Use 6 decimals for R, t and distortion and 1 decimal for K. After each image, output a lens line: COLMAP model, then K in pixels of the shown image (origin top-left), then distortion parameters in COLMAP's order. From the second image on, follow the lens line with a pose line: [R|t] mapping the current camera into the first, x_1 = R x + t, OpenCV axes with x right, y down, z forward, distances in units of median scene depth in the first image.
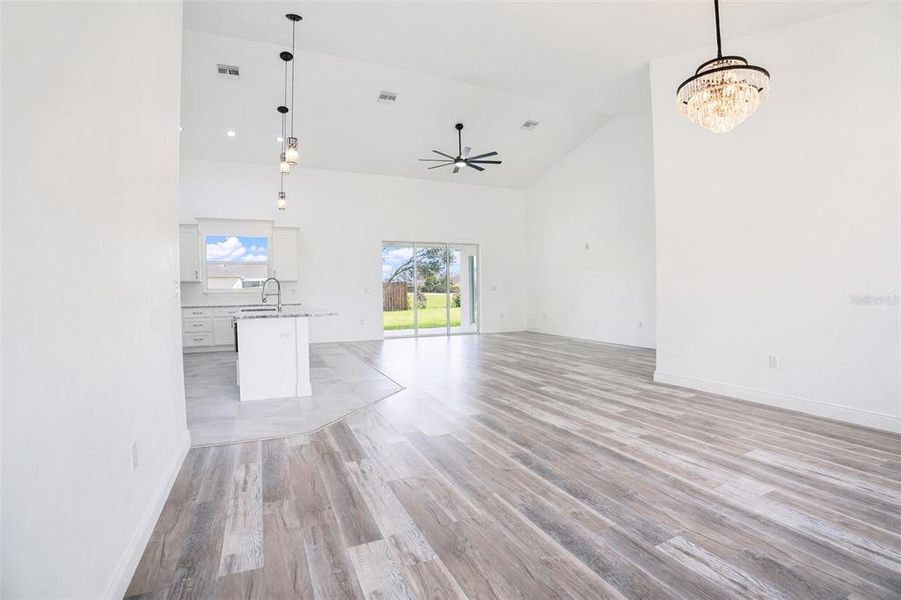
lens RADIAL K [[421.6, 0, 456.0], [0, 421.6, 299.5], [0, 0, 1]] dist [-0.098453, 0.018432]
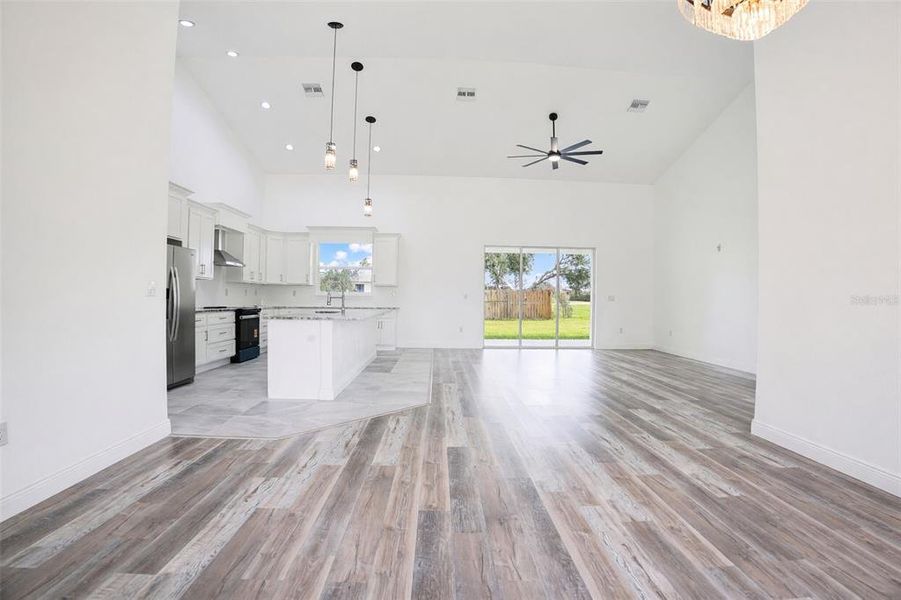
lens RADIAL K [[421.6, 0, 456.0], [0, 421.6, 299.5], [0, 0, 1]] dist [-0.098453, 0.018432]
pose [[0.923596, 0.027579, -0.382375, 0.188642], [-0.034996, 0.999310, -0.012453, -0.003618], [0.381767, 0.024883, 0.923923, 0.121446]]
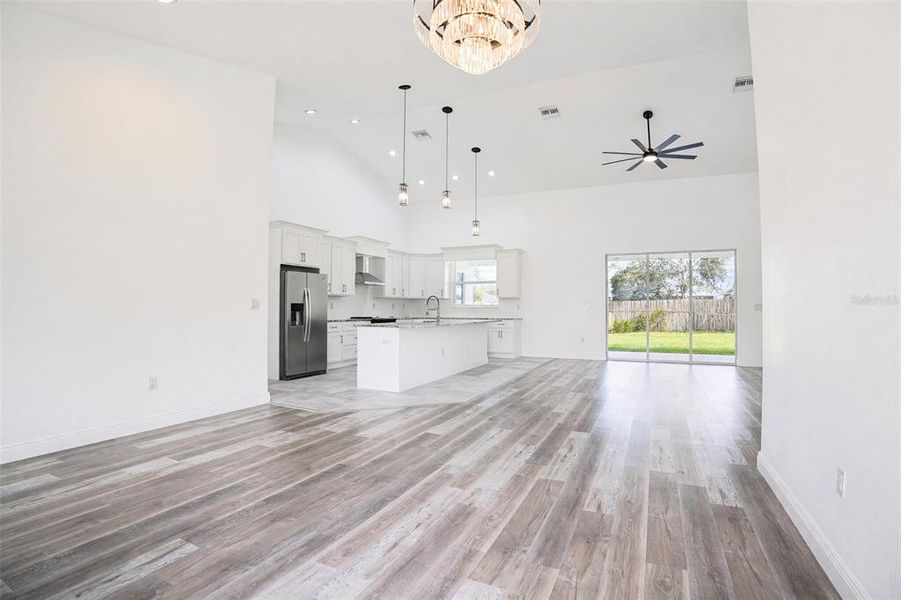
lens RADIAL K [[421.6, 0, 456.0], [0, 421.6, 299.5], [0, 0, 1]] dist [-0.098453, 0.018432]
pose [[0.639688, 0.000804, -0.768634, 0.447866], [-0.030342, 0.999246, -0.024207, -0.010407], [0.768035, 0.038807, 0.639230, 0.212395]]
